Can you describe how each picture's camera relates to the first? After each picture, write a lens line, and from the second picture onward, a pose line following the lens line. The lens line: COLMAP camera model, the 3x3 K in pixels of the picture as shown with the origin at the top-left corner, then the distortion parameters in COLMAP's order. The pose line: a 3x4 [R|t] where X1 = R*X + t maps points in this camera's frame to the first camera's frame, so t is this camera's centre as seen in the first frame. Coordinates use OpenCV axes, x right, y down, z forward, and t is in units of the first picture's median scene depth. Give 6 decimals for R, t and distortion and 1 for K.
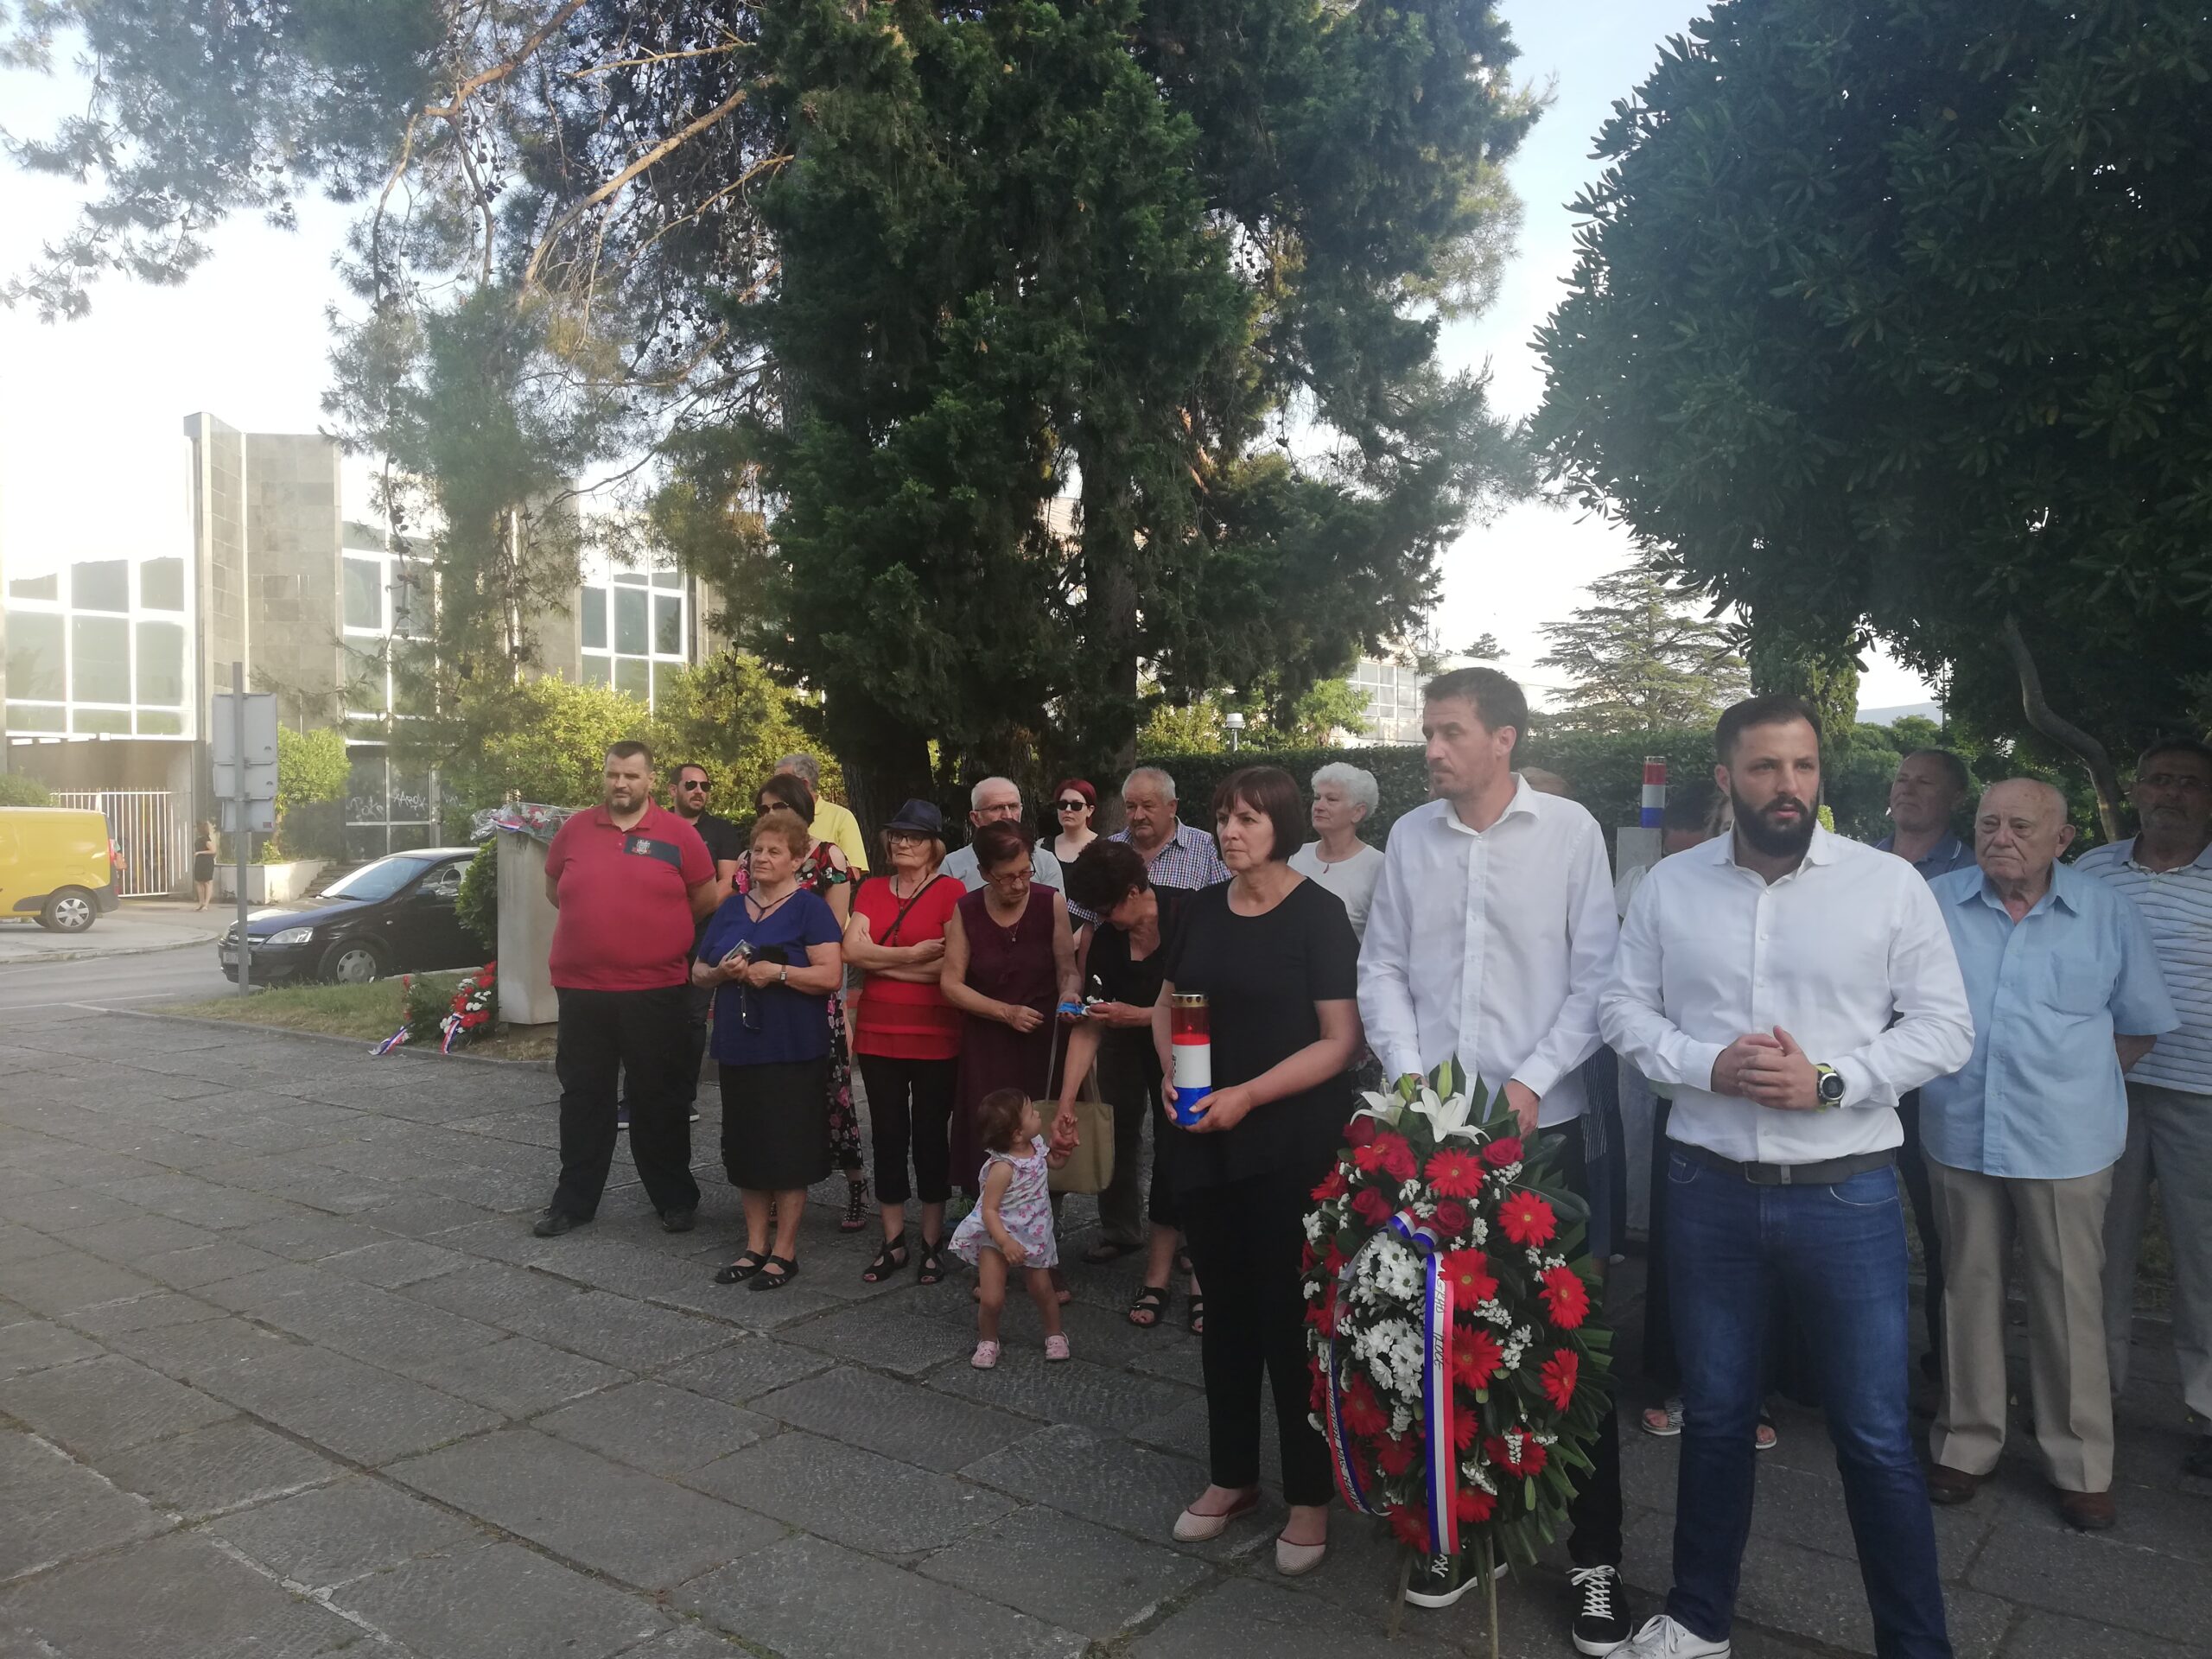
lens RADIAL K [[1719.5, 0, 1101.1], [0, 1719.5, 807.5], [0, 0, 1]] dist [0.045063, -0.066009]
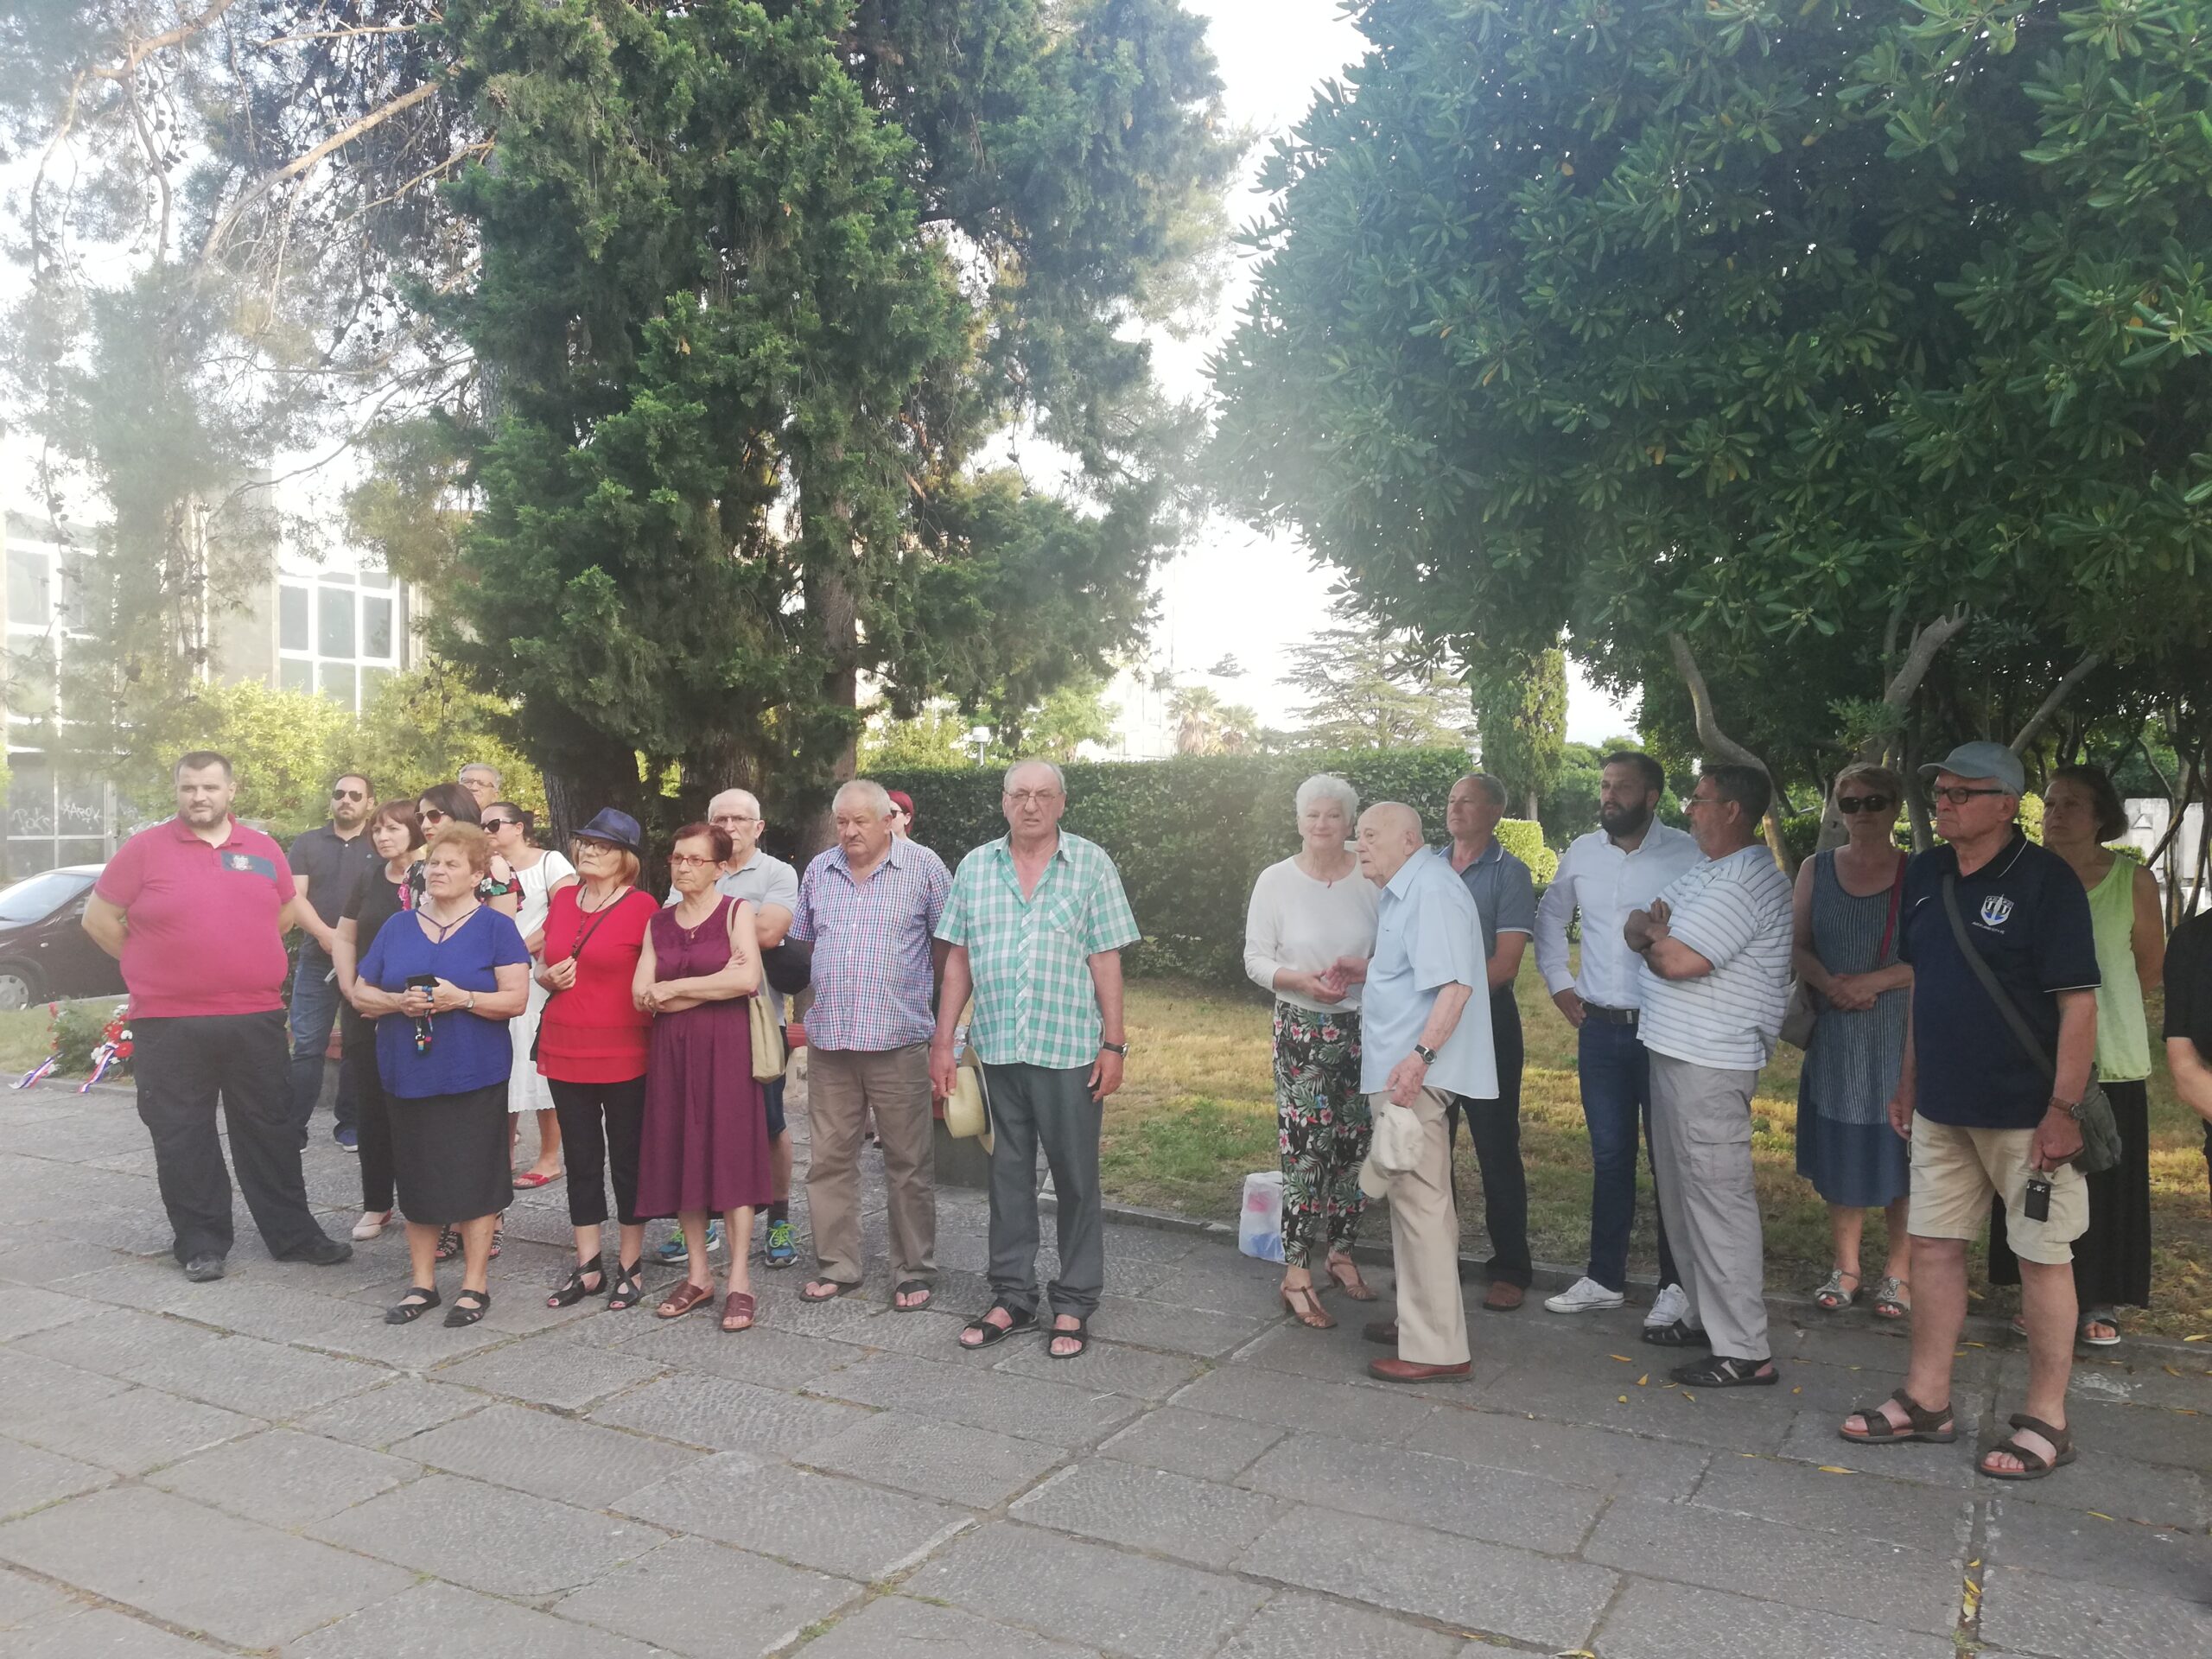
lens RADIAL K [[1719.5, 0, 1120.3], [0, 1719.5, 809.7], [0, 0, 1]] dist [0.045063, -0.066009]
pose [[0.987923, 0.002757, 0.154923, 0.024660], [-0.001698, 0.999974, -0.006966, 0.000344], [-0.154939, 0.006619, 0.987902, -0.001970]]
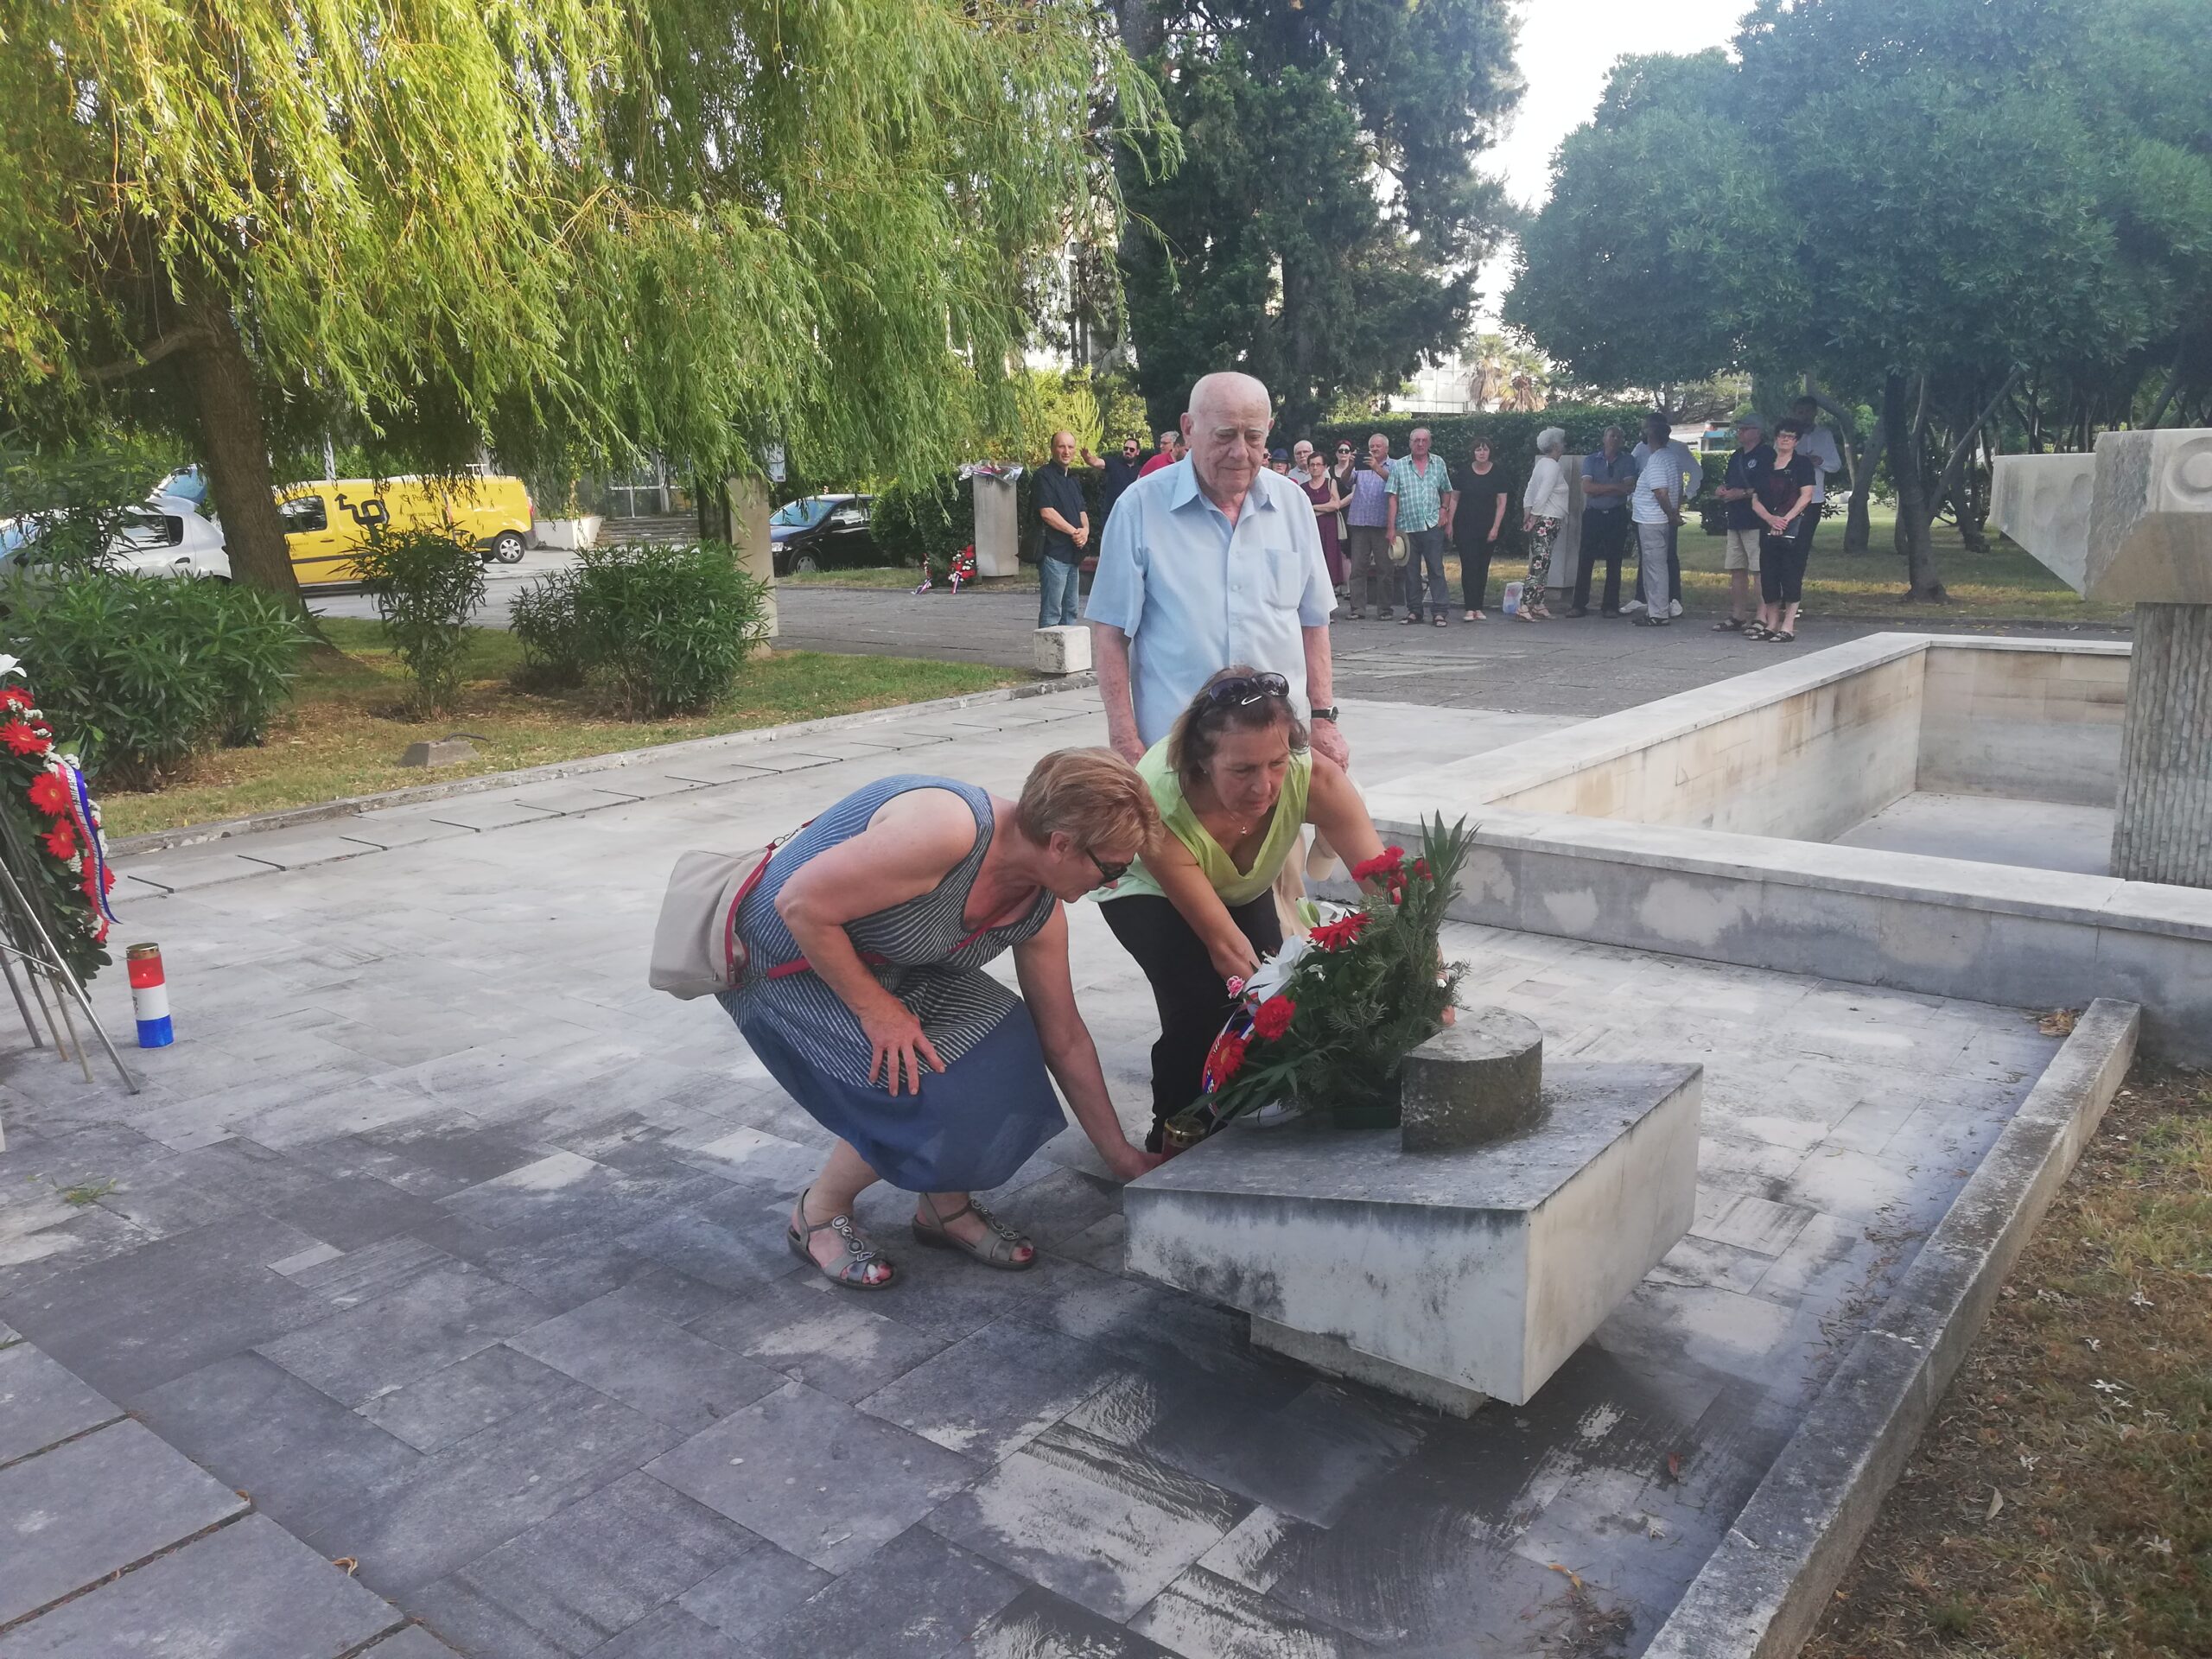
lens RADIAL K [[1719.5, 0, 1115.2], [0, 1719.5, 845.5], [0, 0, 1]] dist [0.045063, -0.066009]
pose [[0.999825, -0.016044, -0.009658, -0.256307], [0.017718, 0.977428, 0.210526, 0.022547], [0.006063, -0.210660, 0.977541, -1.346571]]
